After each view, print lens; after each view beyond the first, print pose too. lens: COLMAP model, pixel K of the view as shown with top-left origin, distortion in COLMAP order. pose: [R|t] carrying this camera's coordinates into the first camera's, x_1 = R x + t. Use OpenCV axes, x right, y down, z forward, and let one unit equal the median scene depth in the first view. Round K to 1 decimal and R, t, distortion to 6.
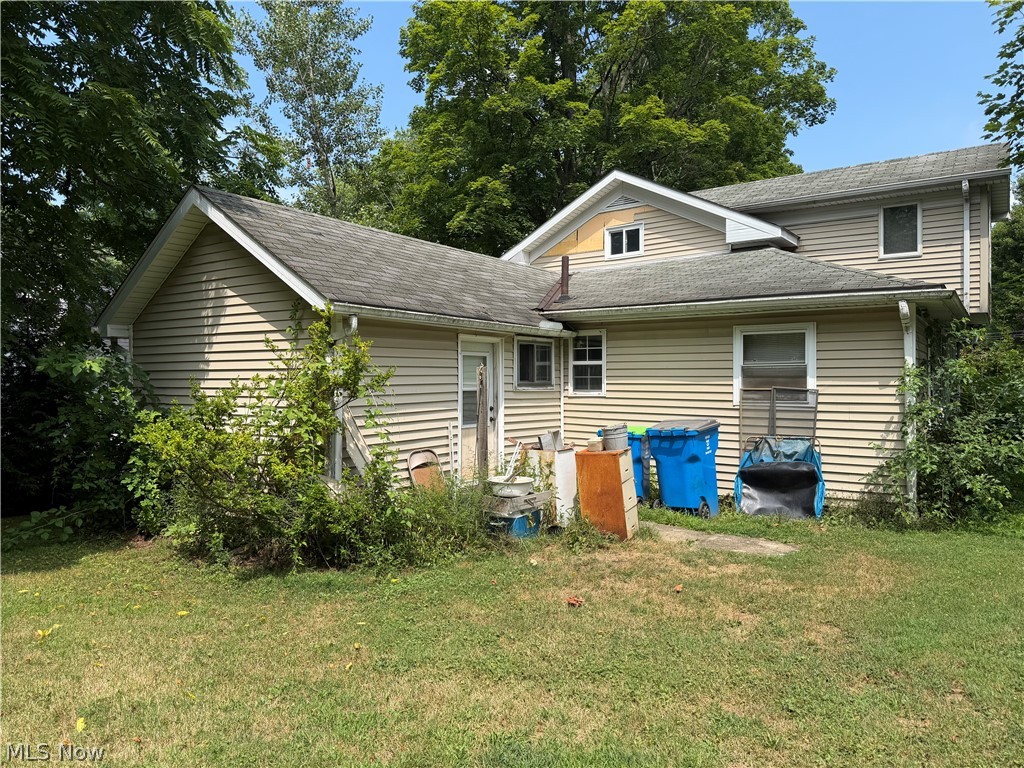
lens RADIAL K [[700.5, 0, 509.6], [0, 700.5, 383.0], [0, 0, 1]] dist [0.007509, -0.000294]
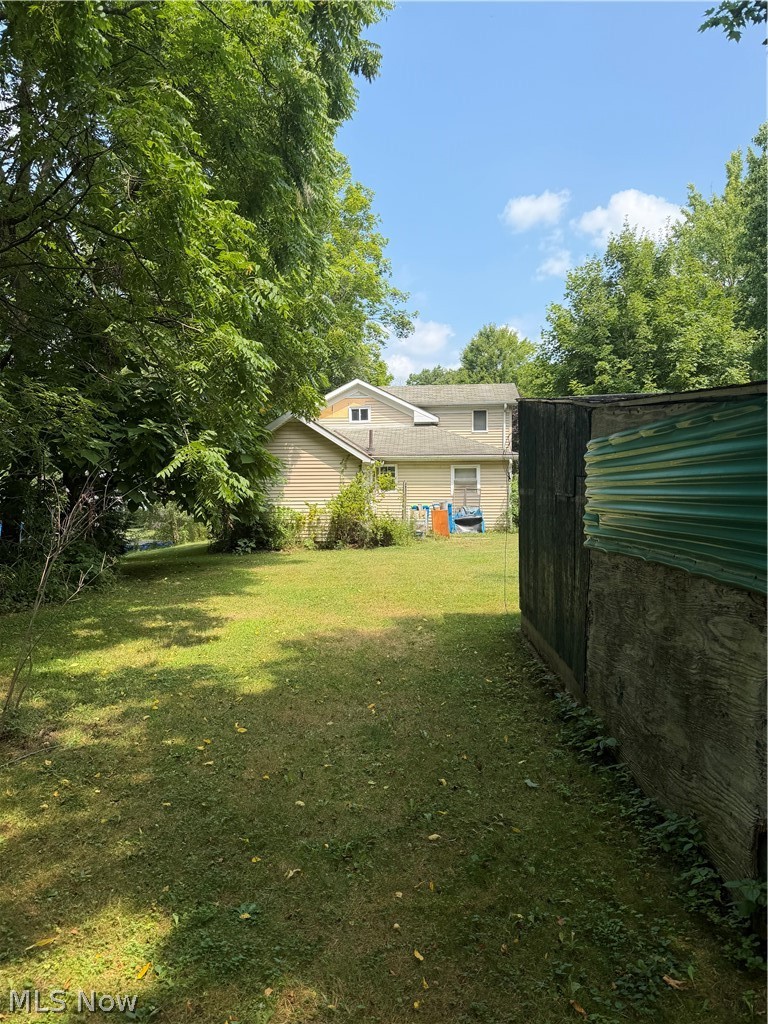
lens RADIAL K [[700.5, 0, 384.9], [0, 700.5, 512.6], [0, 0, 1]] dist [0.007509, -0.000294]
pose [[0.843284, -0.027497, 0.536764, -0.956260], [0.006846, 0.999159, 0.040430, -0.007492], [-0.537424, -0.030419, 0.842763, -0.799144]]
